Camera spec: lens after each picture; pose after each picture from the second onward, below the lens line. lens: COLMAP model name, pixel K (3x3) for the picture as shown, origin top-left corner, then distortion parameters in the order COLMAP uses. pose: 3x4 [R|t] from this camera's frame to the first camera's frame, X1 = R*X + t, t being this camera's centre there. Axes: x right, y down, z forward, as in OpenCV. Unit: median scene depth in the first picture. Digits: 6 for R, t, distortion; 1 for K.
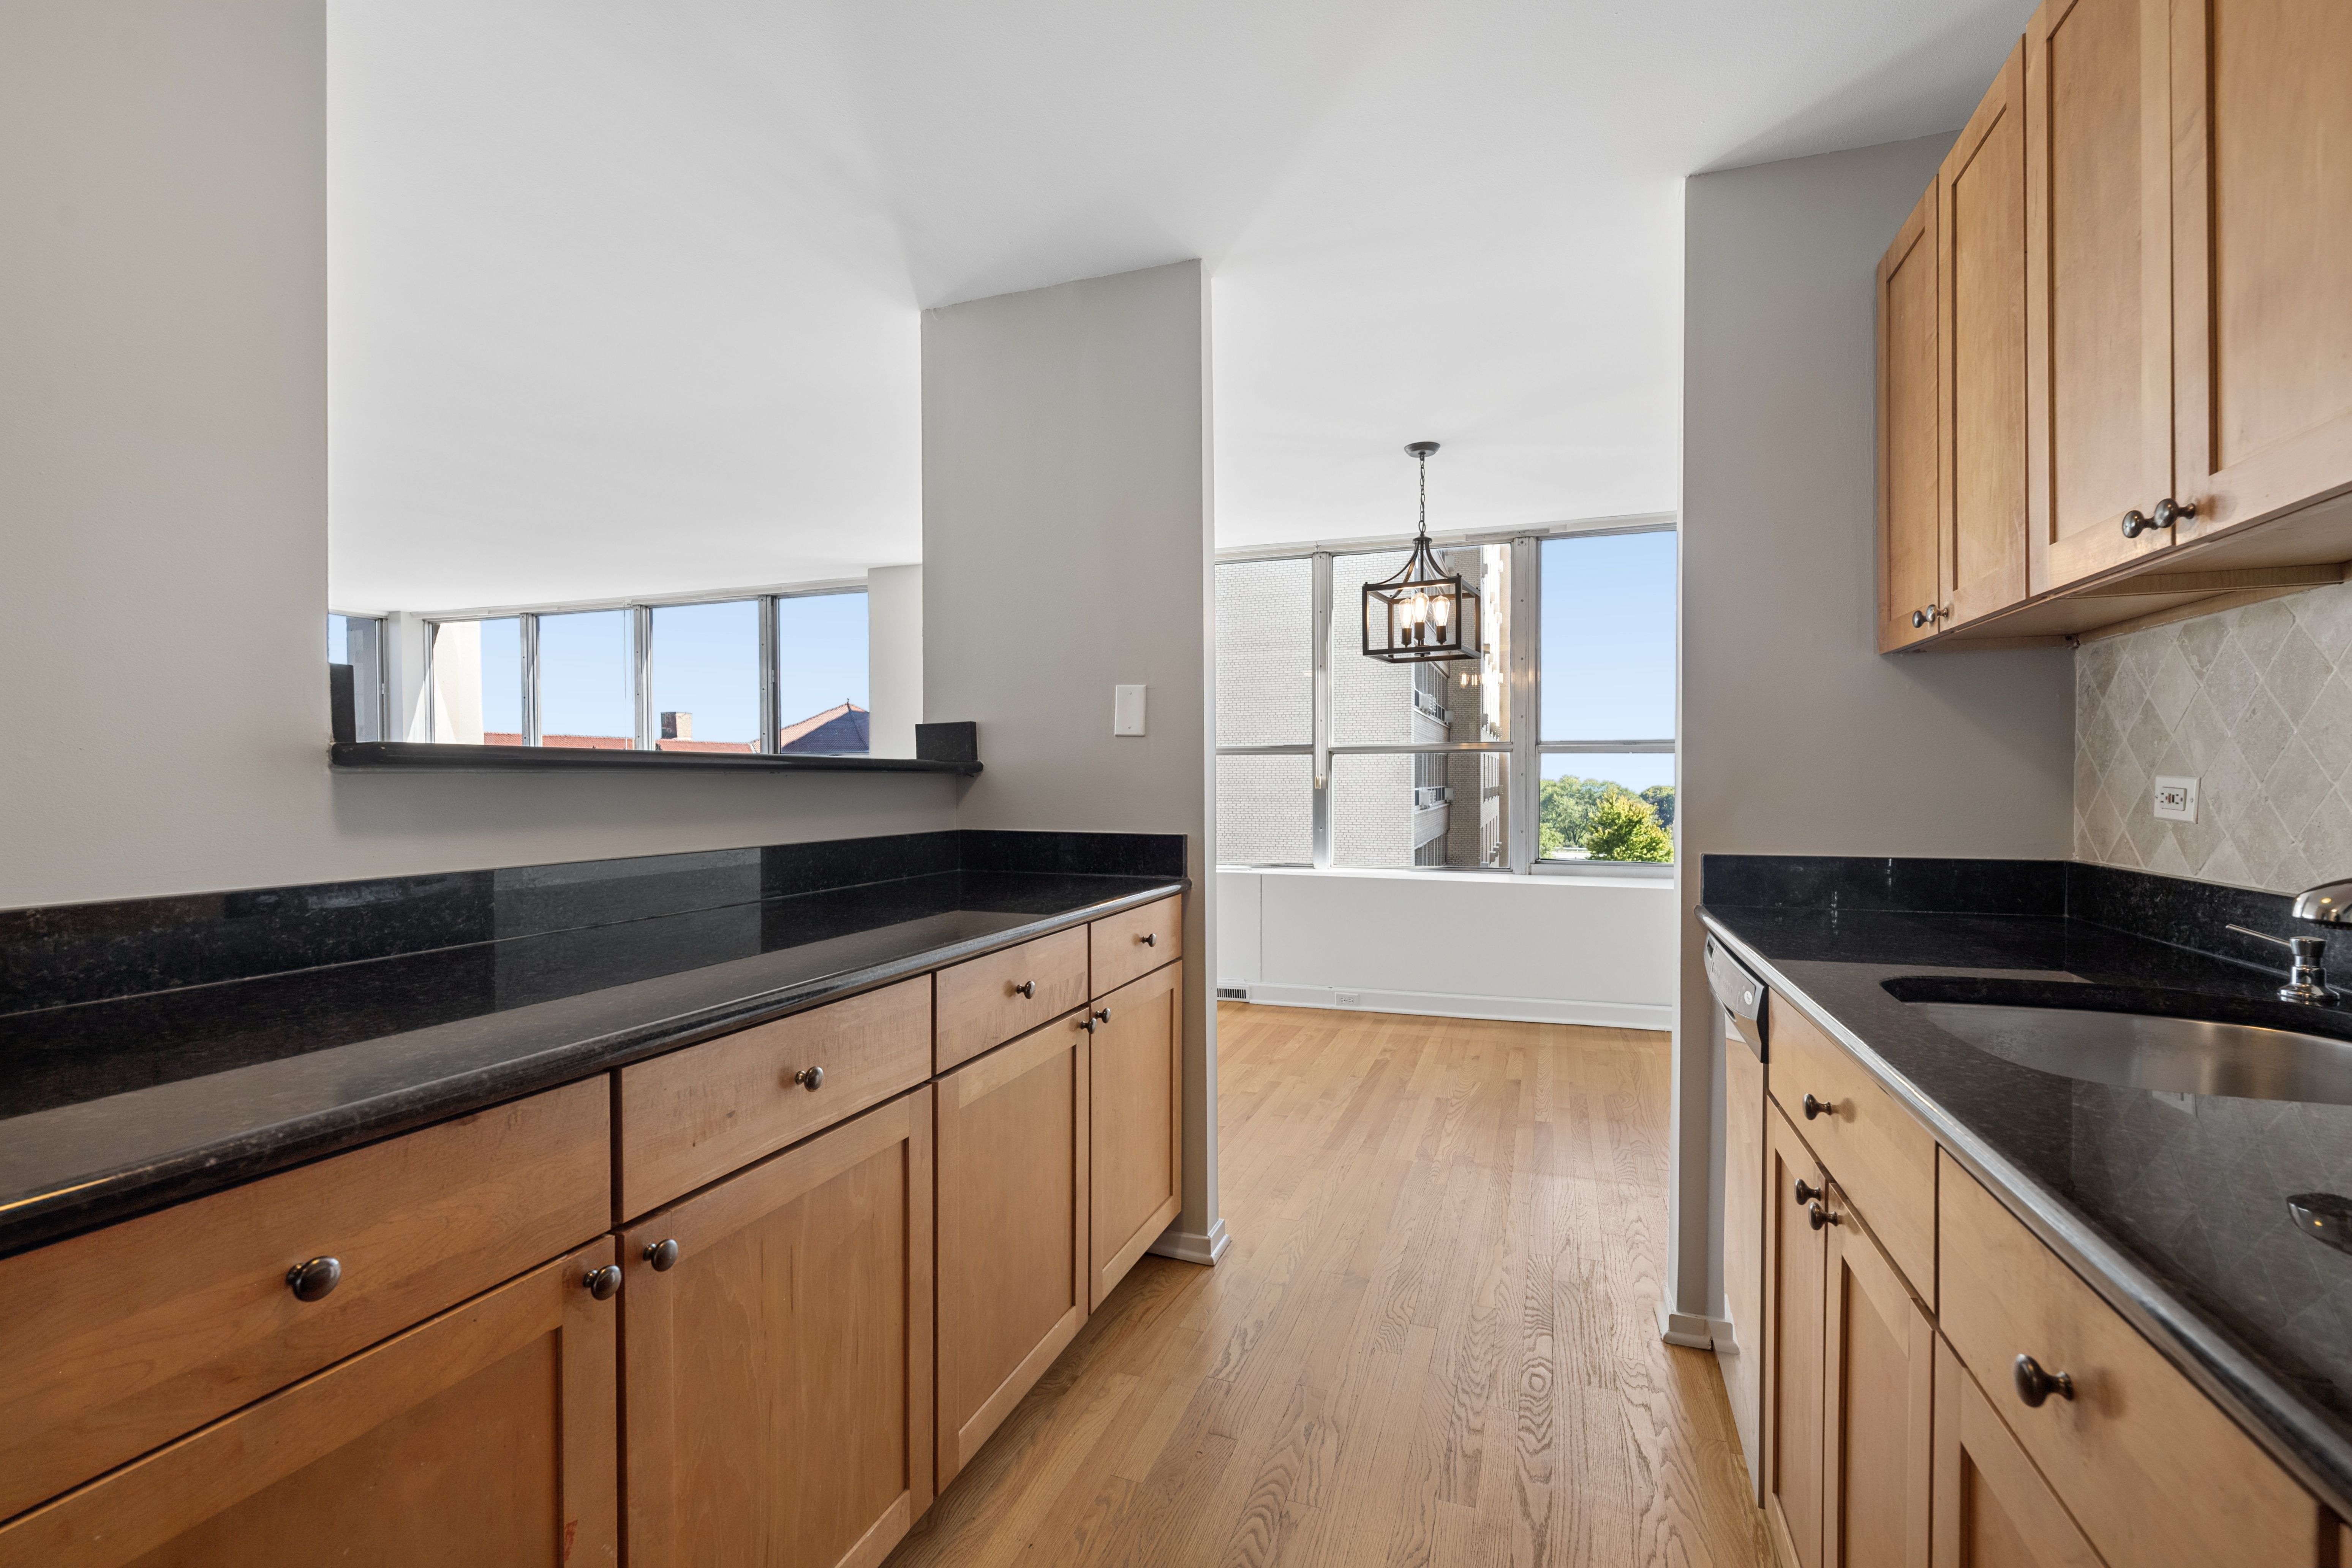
lens RADIAL K [[1044.2, 0, 1171.7], [0, 1044.2, 796.8], [0, 0, 1]] dist [-0.003422, 0.000053]
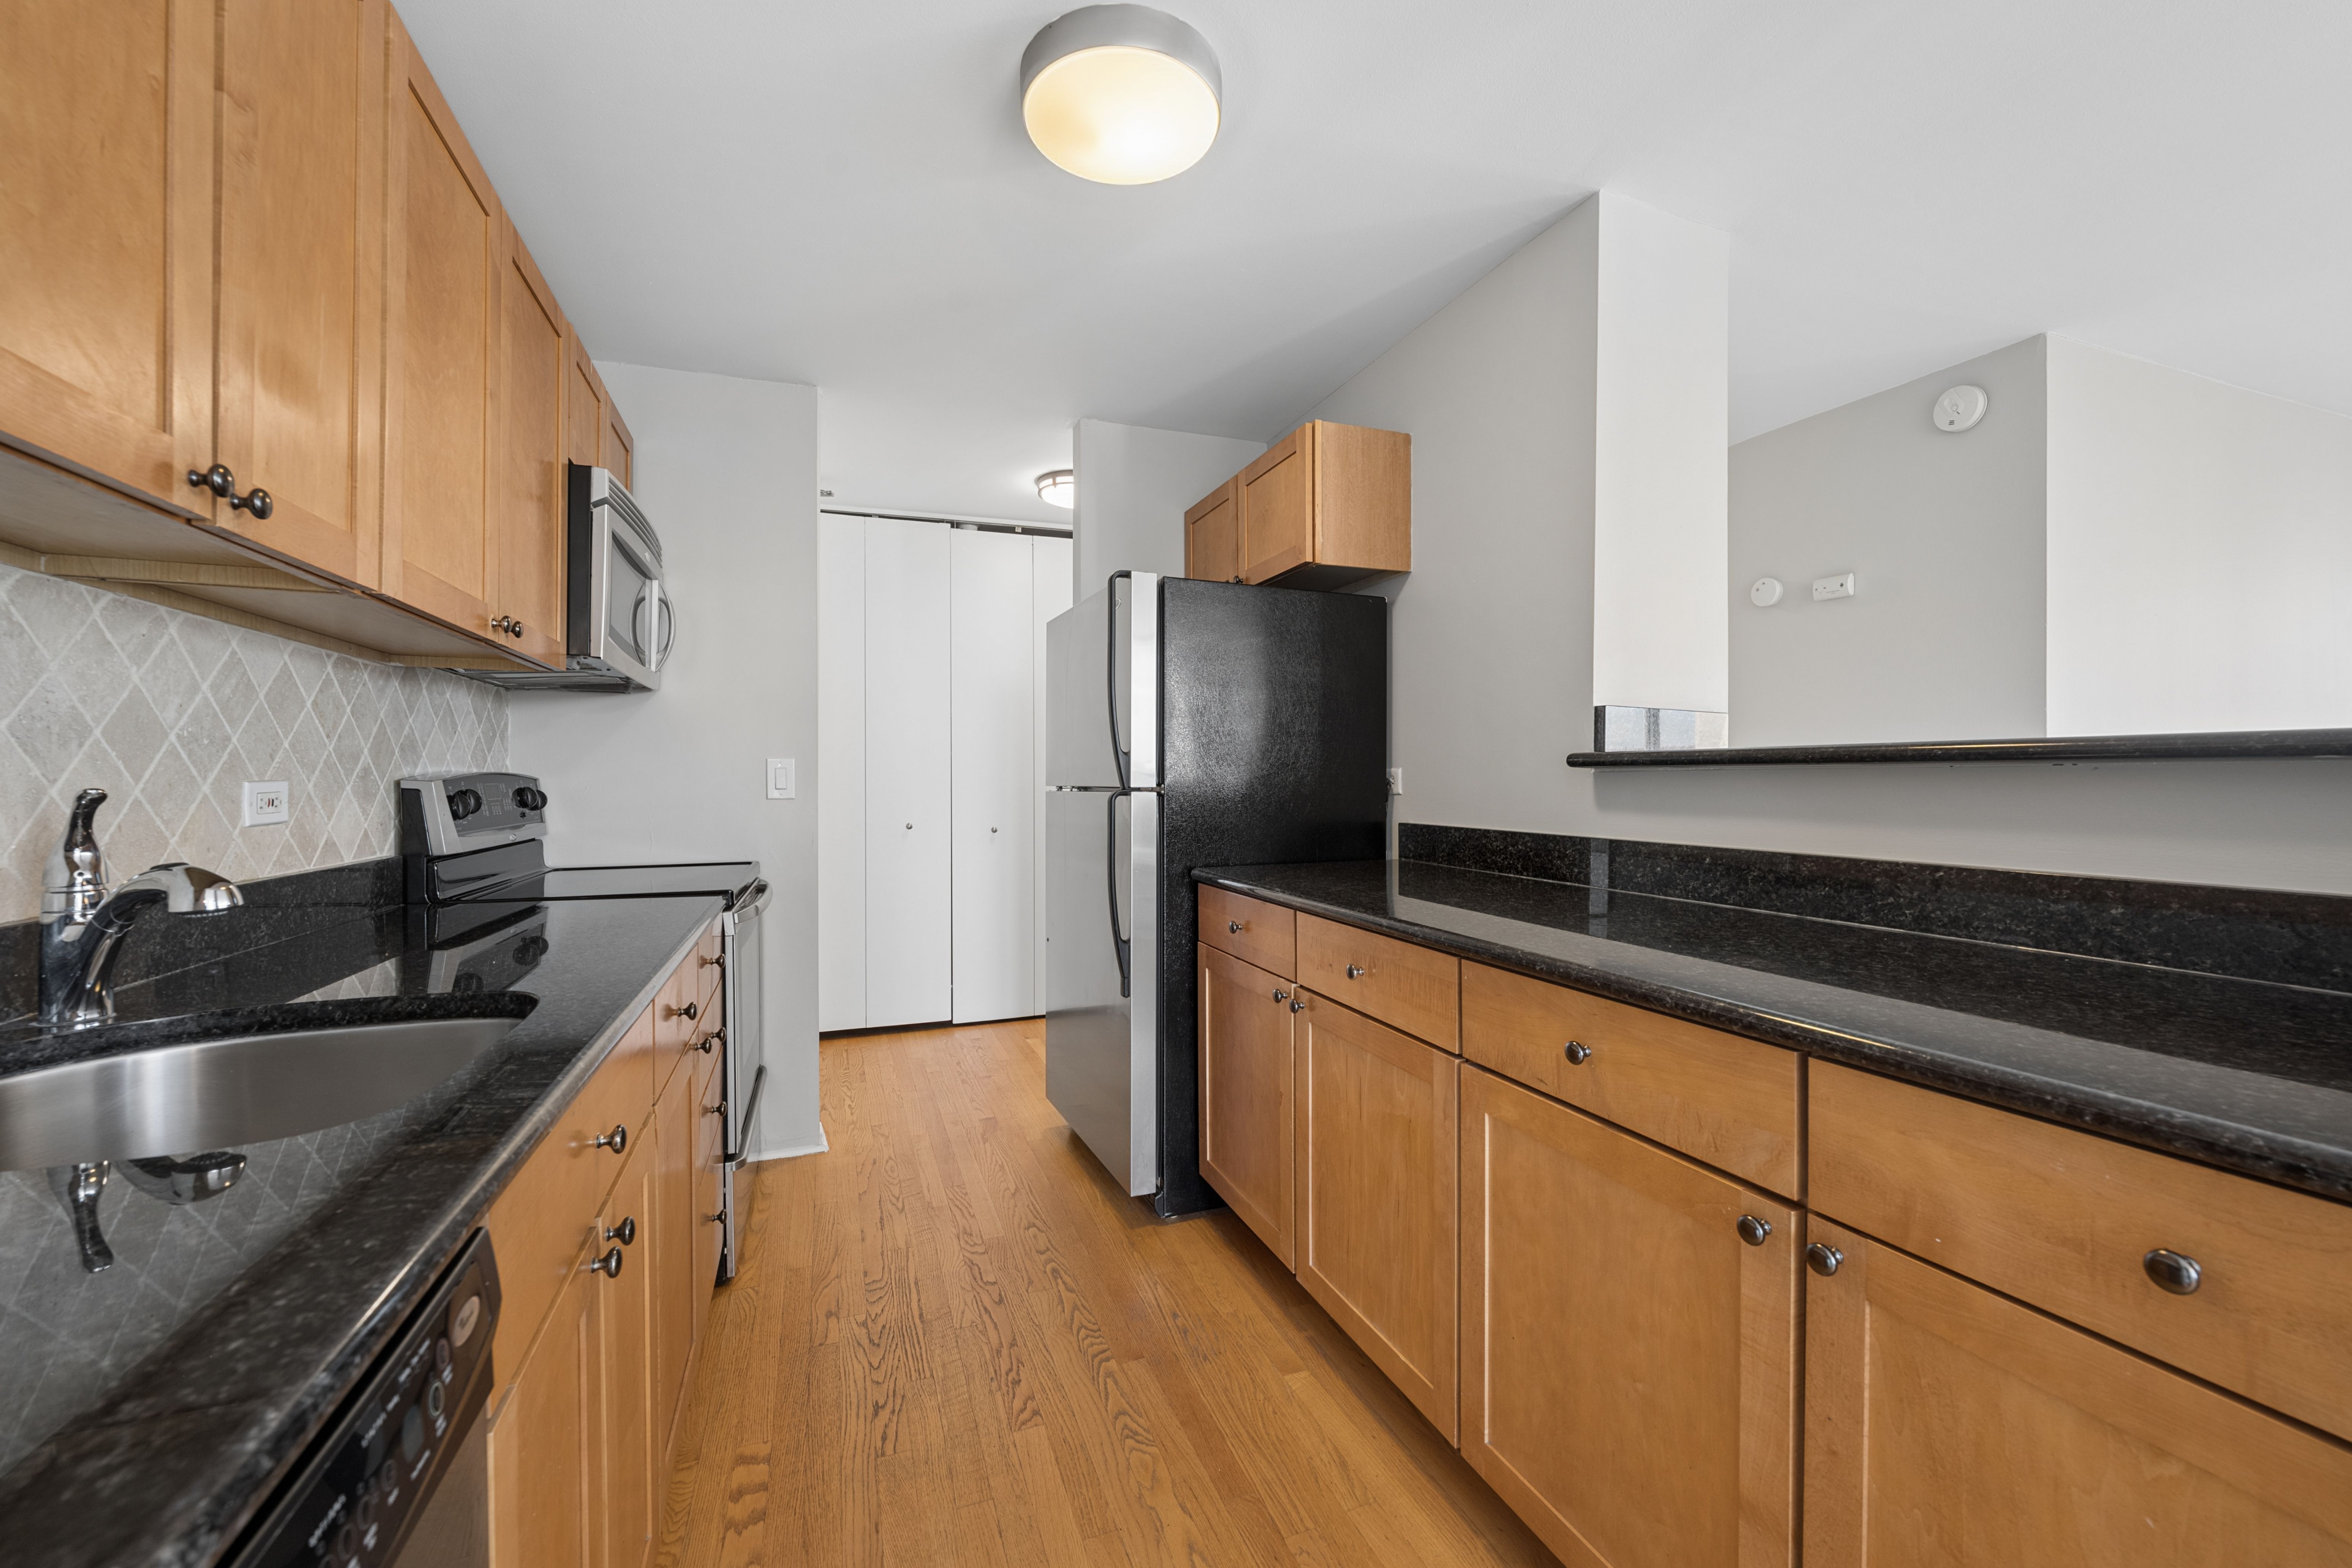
lens RADIAL K [[941.2, 0, 1177.6], [0, 941.2, 776.3], [0, 0, 1]] dist [-0.000736, 0.000015]
pose [[-0.766483, 0.001052, -0.642264, 0.370900], [-0.006344, 0.999937, 0.009208, -0.014954], [0.642233, 0.011132, -0.766429, 0.939996]]
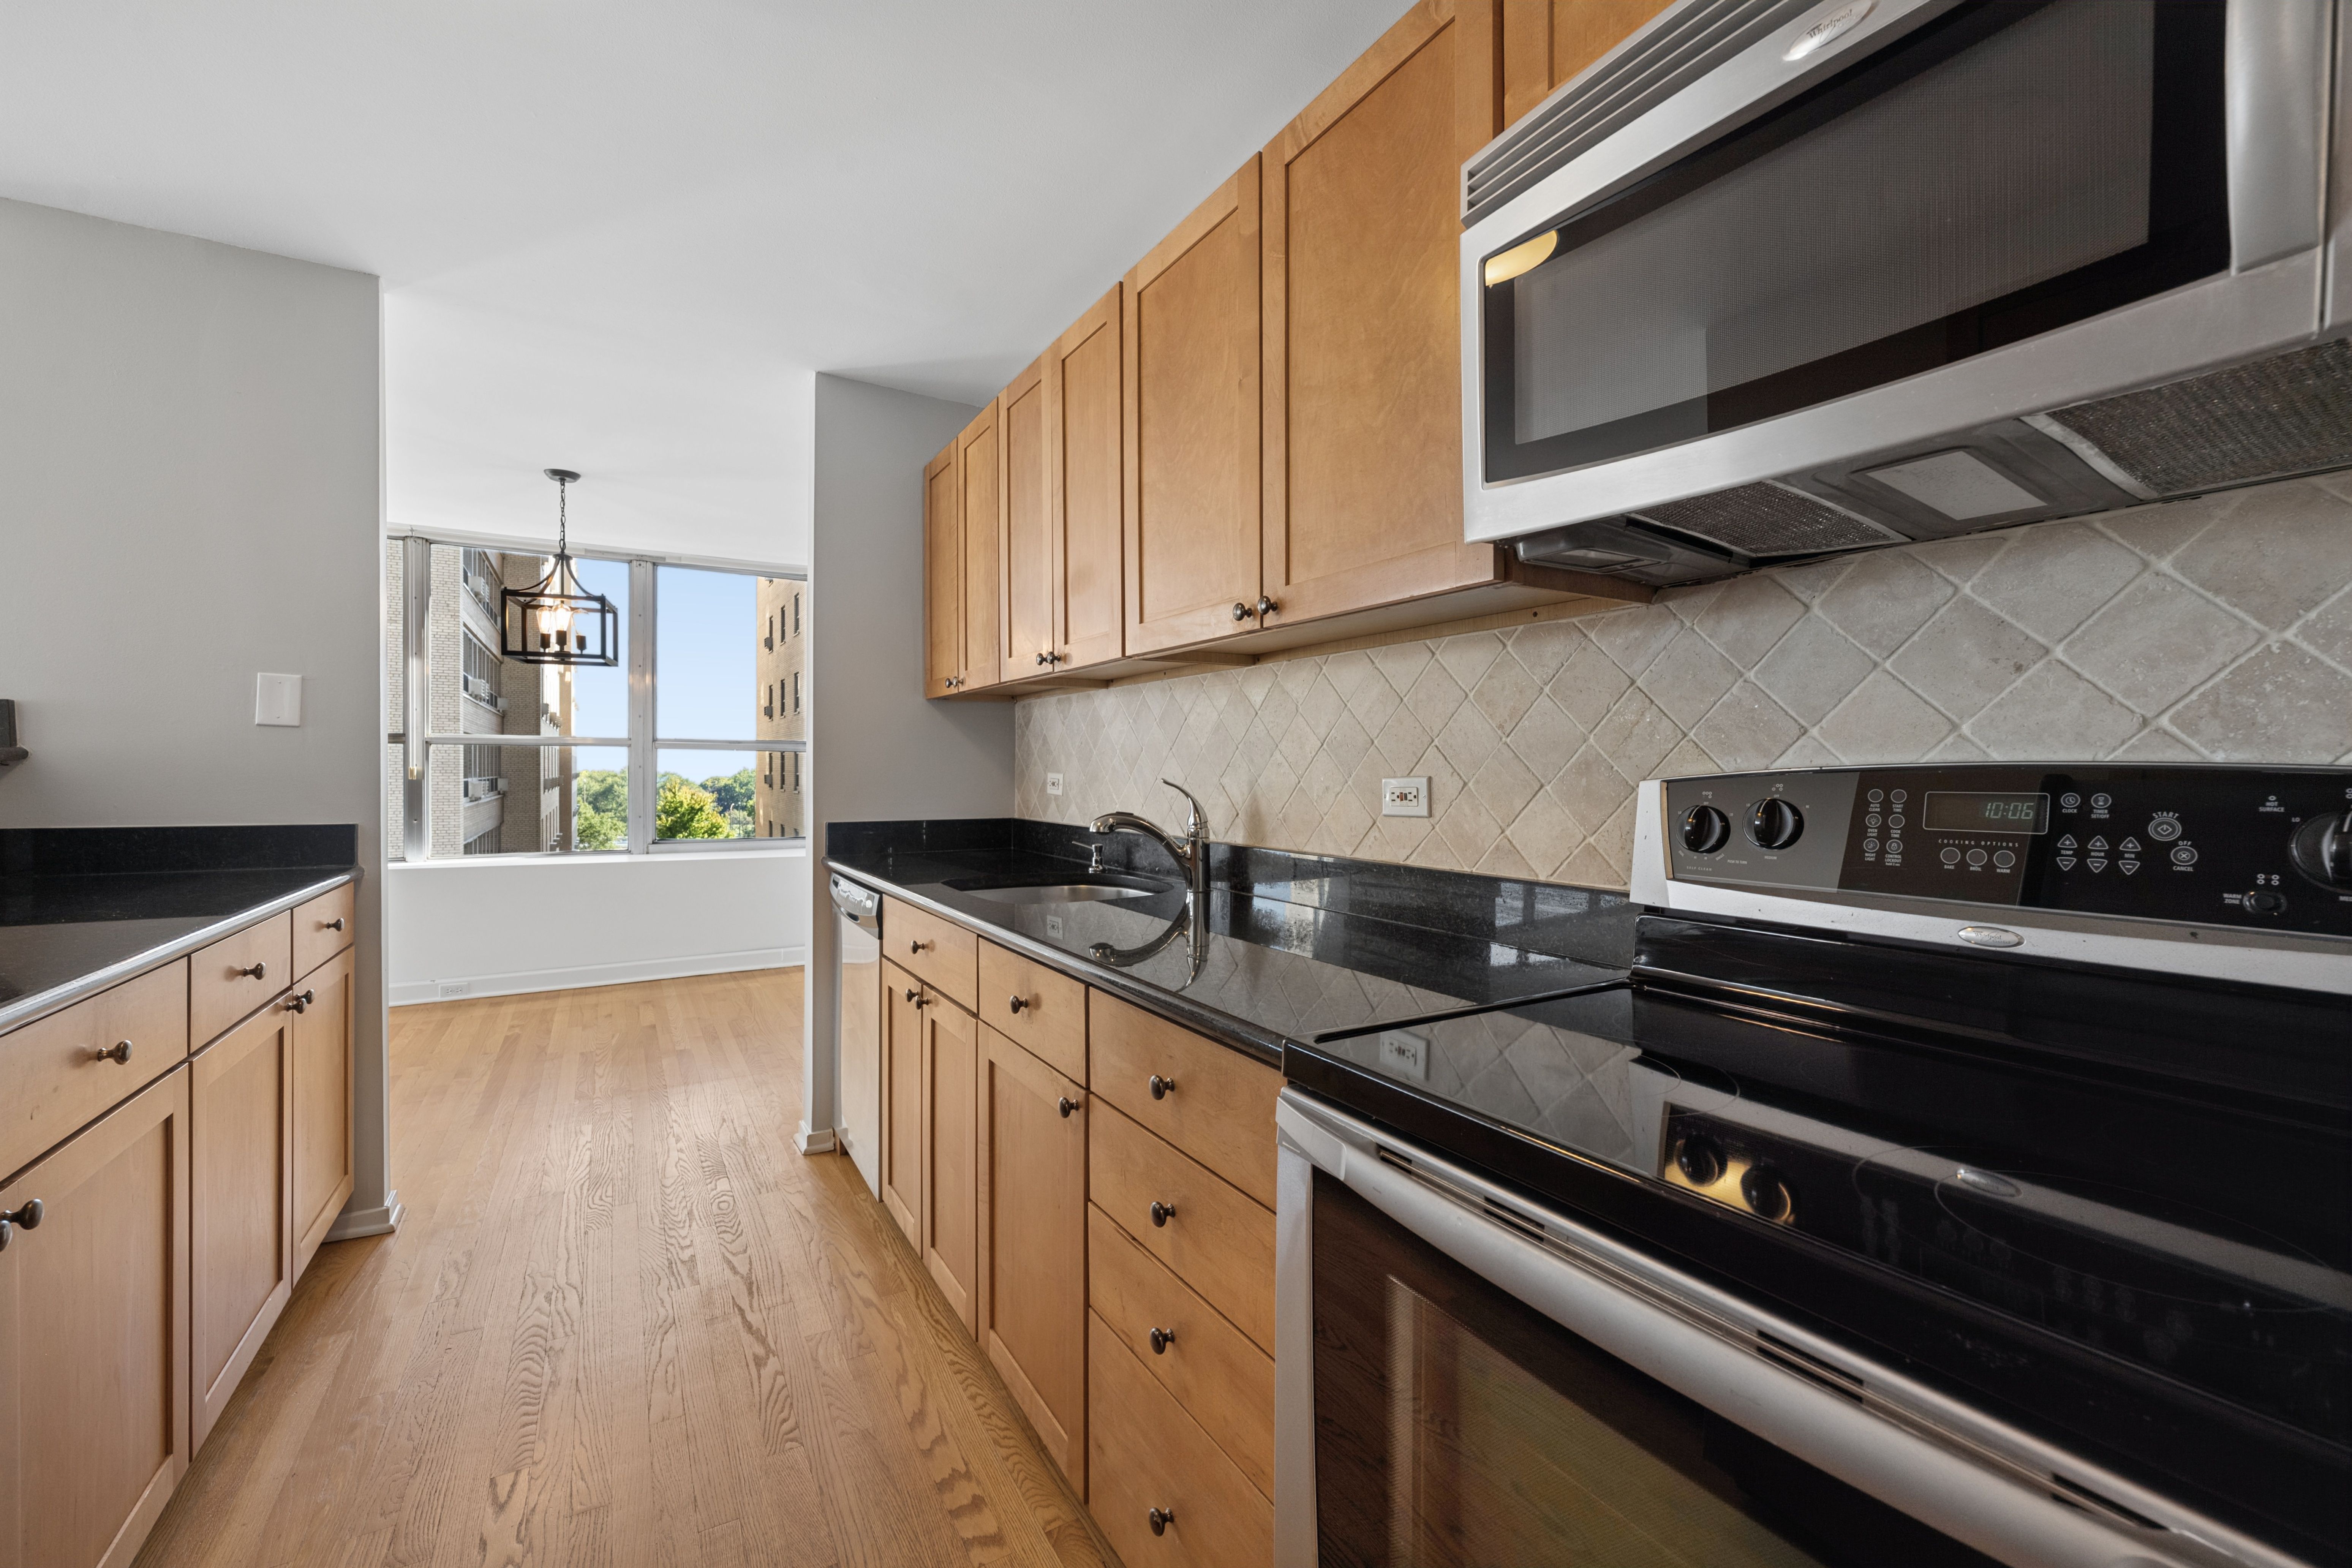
lens RADIAL K [[941.2, 0, 1177.6], [0, 941.2, 776.3], [0, 0, 1]] dist [-0.000736, 0.000015]
pose [[0.625023, 0.001875, 0.780604, -0.207749], [0.006672, 0.999948, -0.007744, 0.001770], [-0.780578, 0.010048, 0.624978, -0.217471]]
